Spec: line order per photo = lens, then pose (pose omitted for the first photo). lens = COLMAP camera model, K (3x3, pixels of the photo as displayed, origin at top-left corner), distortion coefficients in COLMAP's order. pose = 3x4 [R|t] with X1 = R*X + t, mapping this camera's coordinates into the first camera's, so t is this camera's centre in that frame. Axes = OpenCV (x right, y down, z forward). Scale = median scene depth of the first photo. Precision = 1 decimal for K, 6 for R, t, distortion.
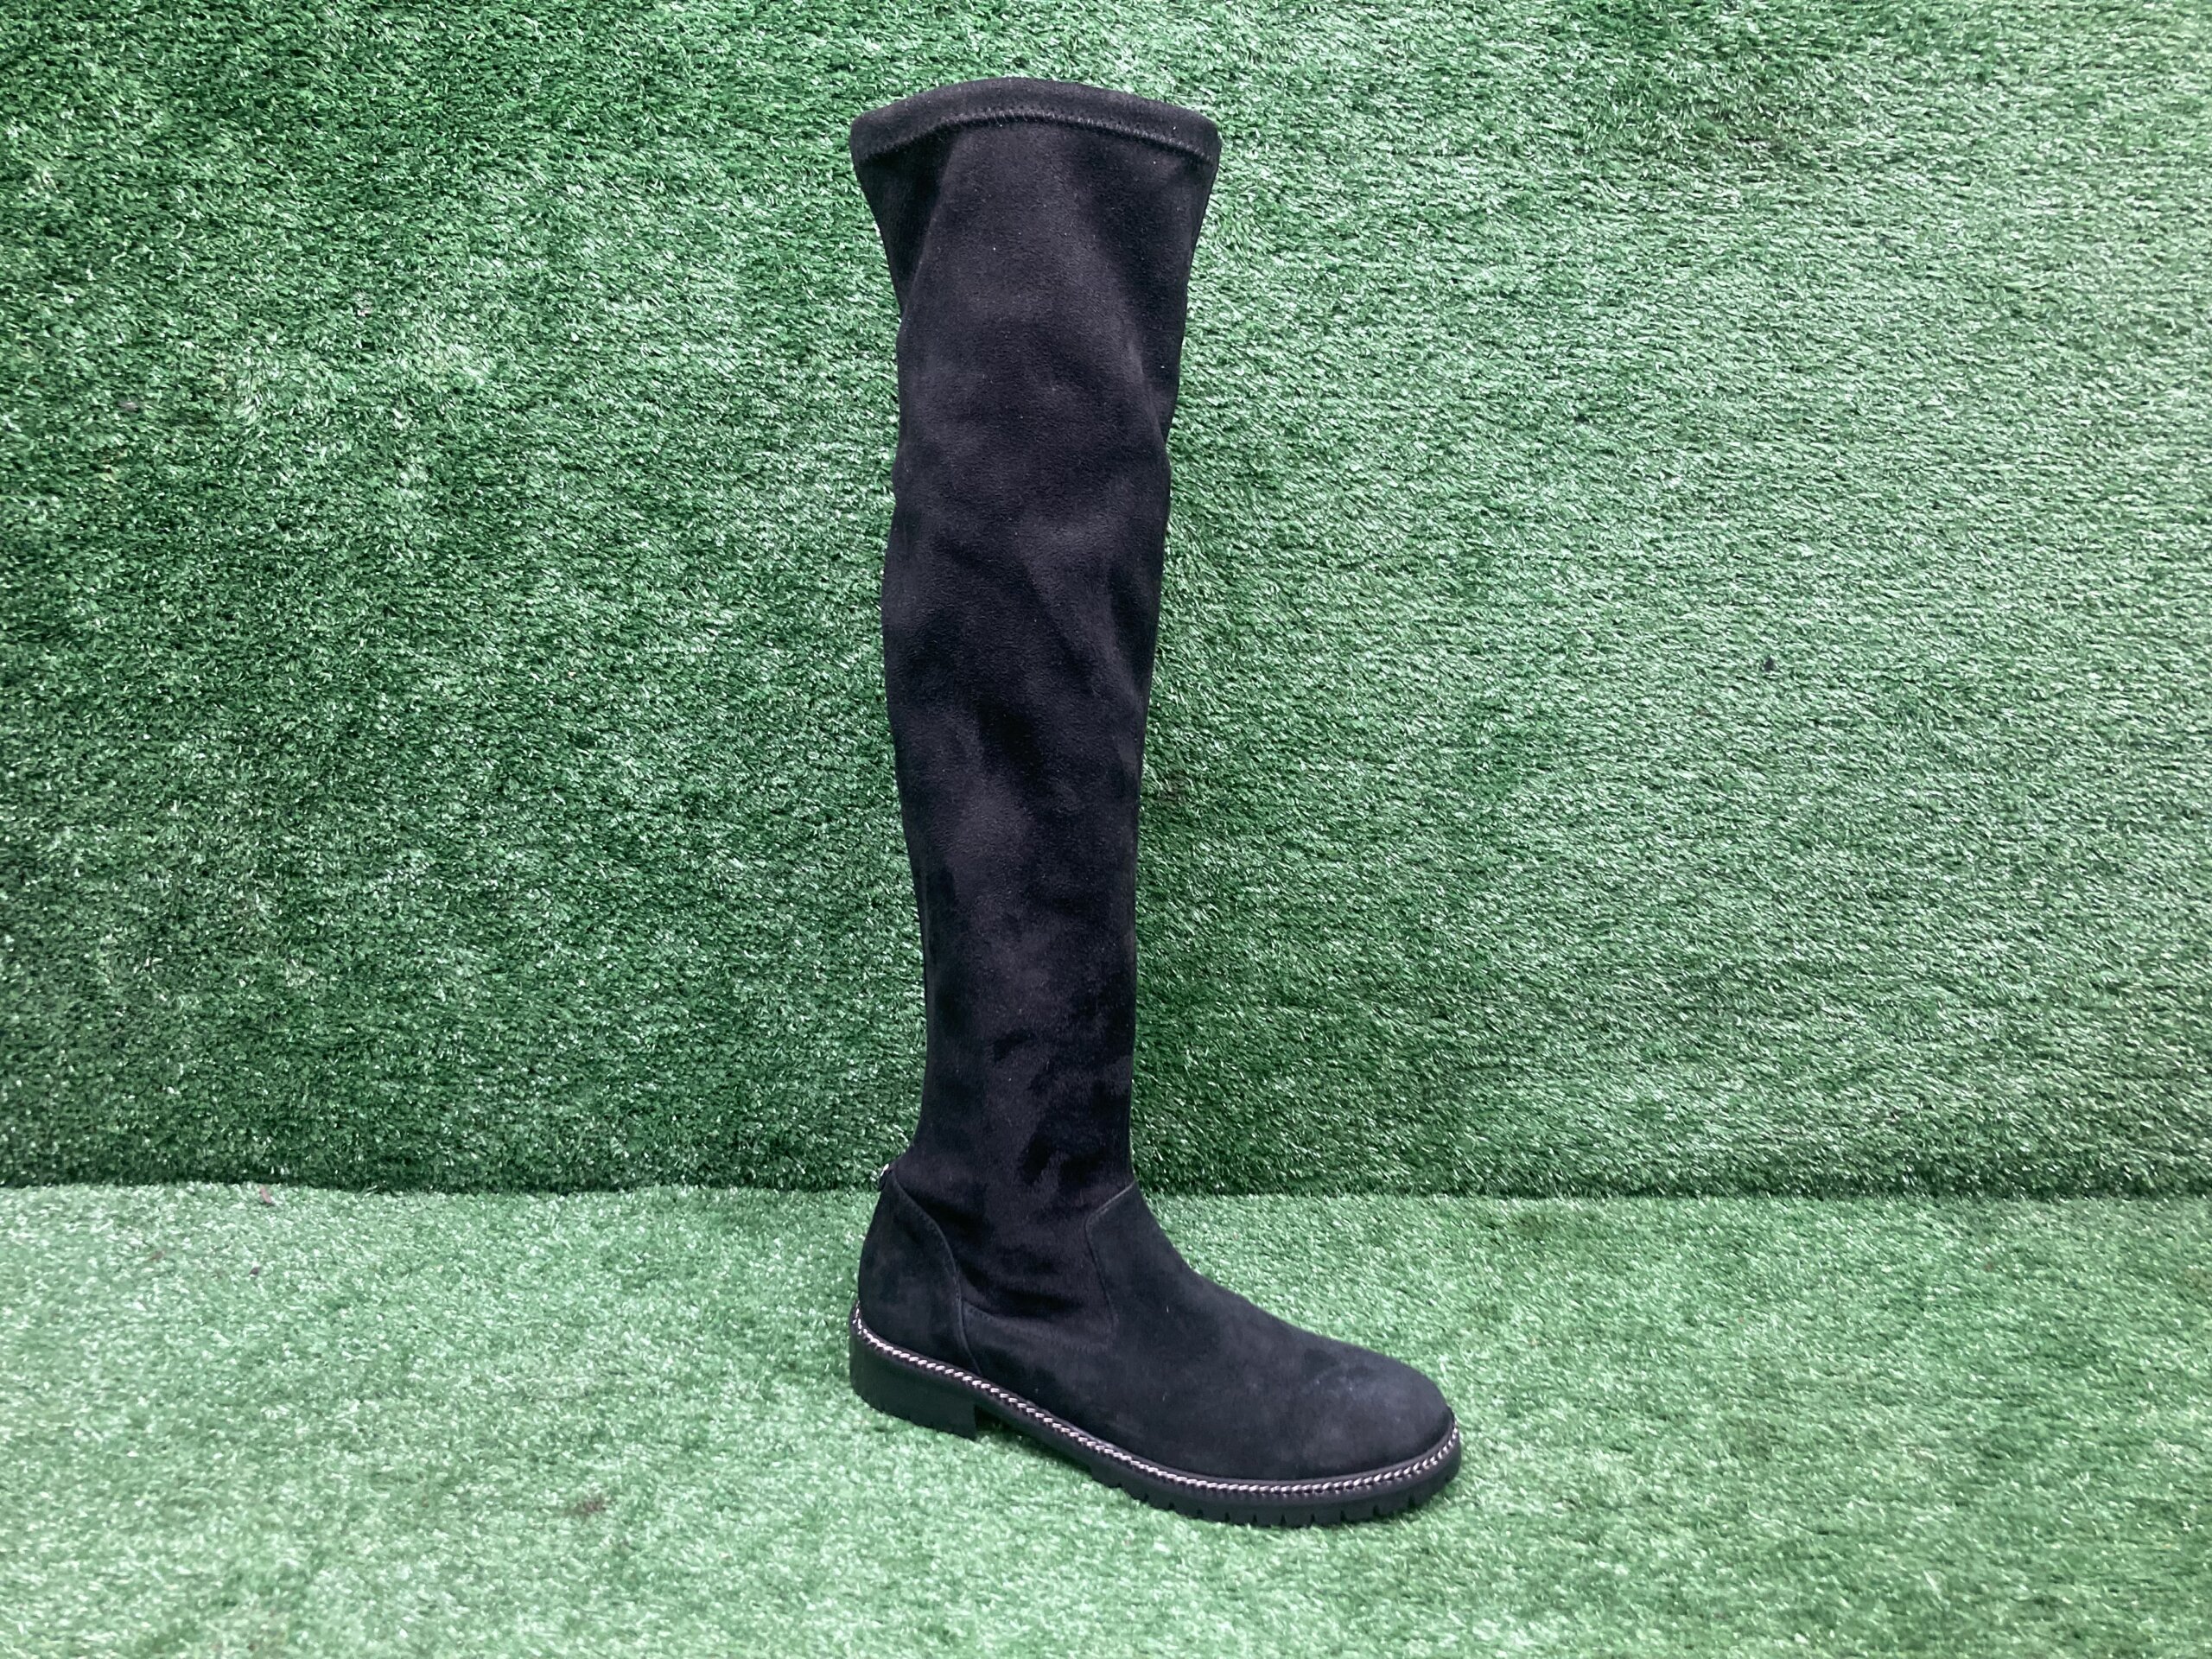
lens RADIAL K [[1879.0, 0, 1101.5], [0, 1879.0, 791.1], [0, 0, 1]] dist [0.001112, 0.006273]
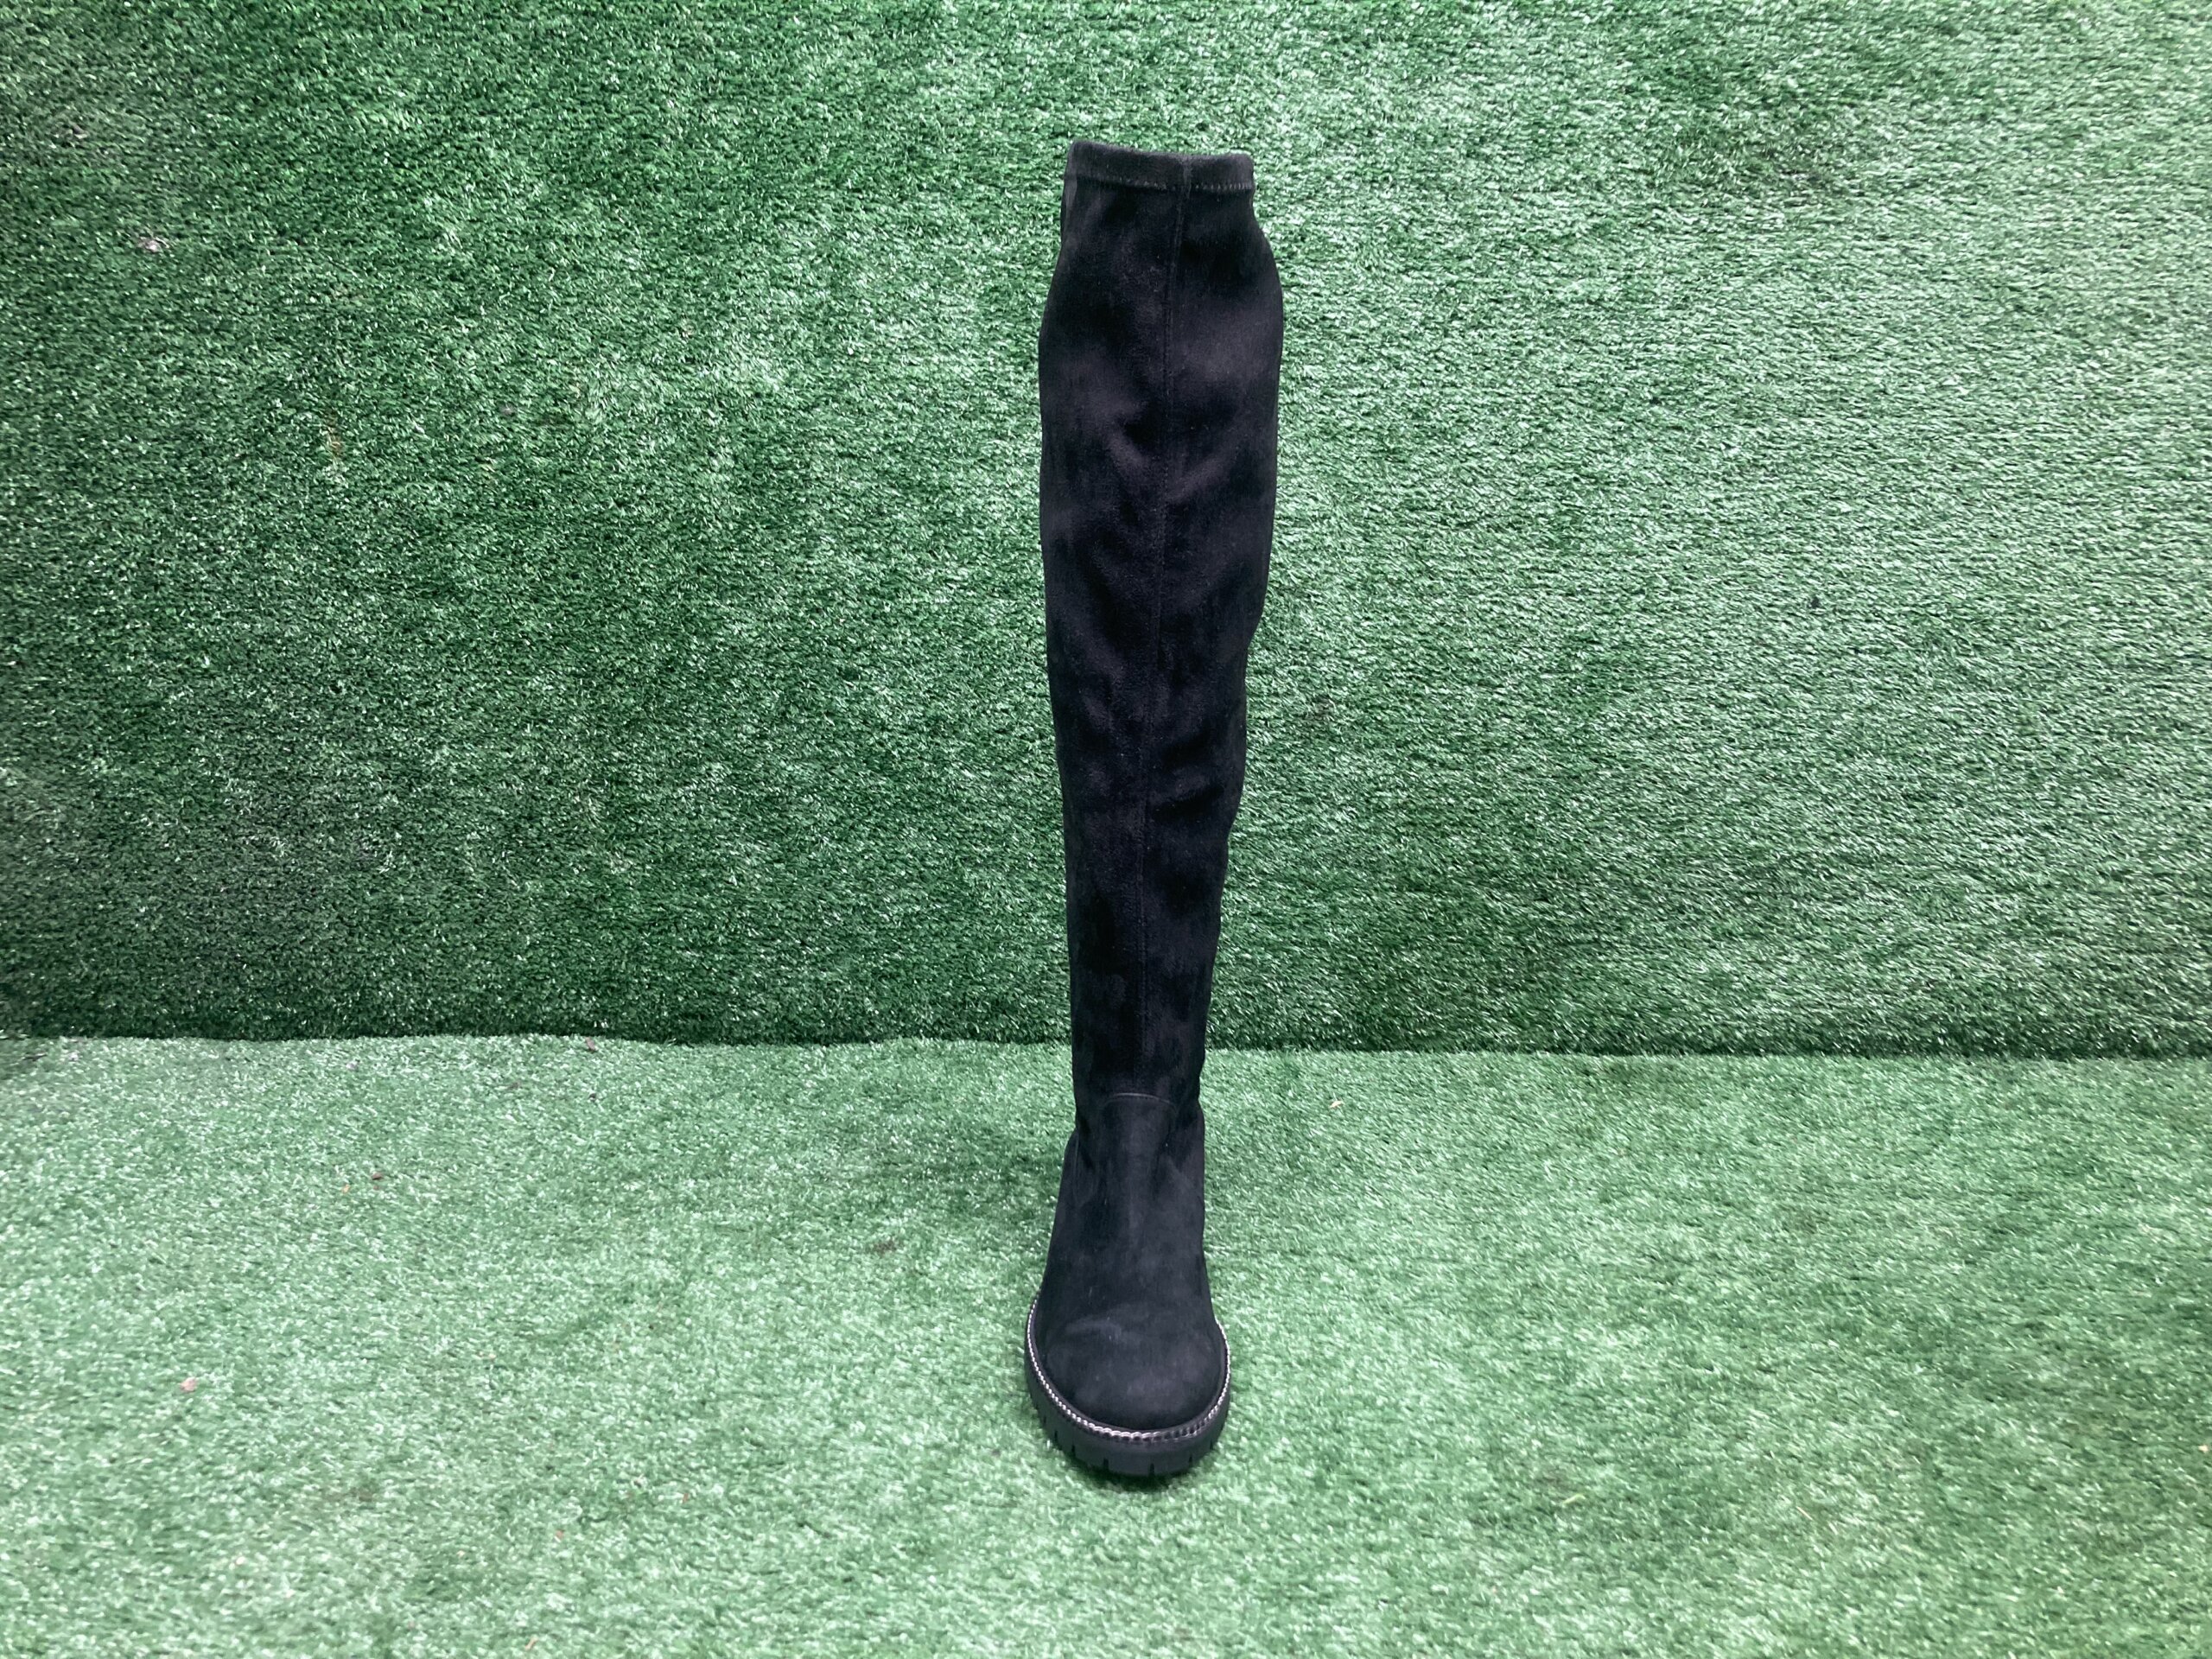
lens RADIAL K [[1879.0, 0, 1078.4], [0, 1879.0, 801.2], [0, 0, 1]] dist [0.001112, 0.006273]
pose [[0.998283, -0.006145, -0.058257, -0.049314], [0.005717, 0.999955, -0.007505, 0.067428], [0.058301, 0.007159, 0.998273, -0.236864]]
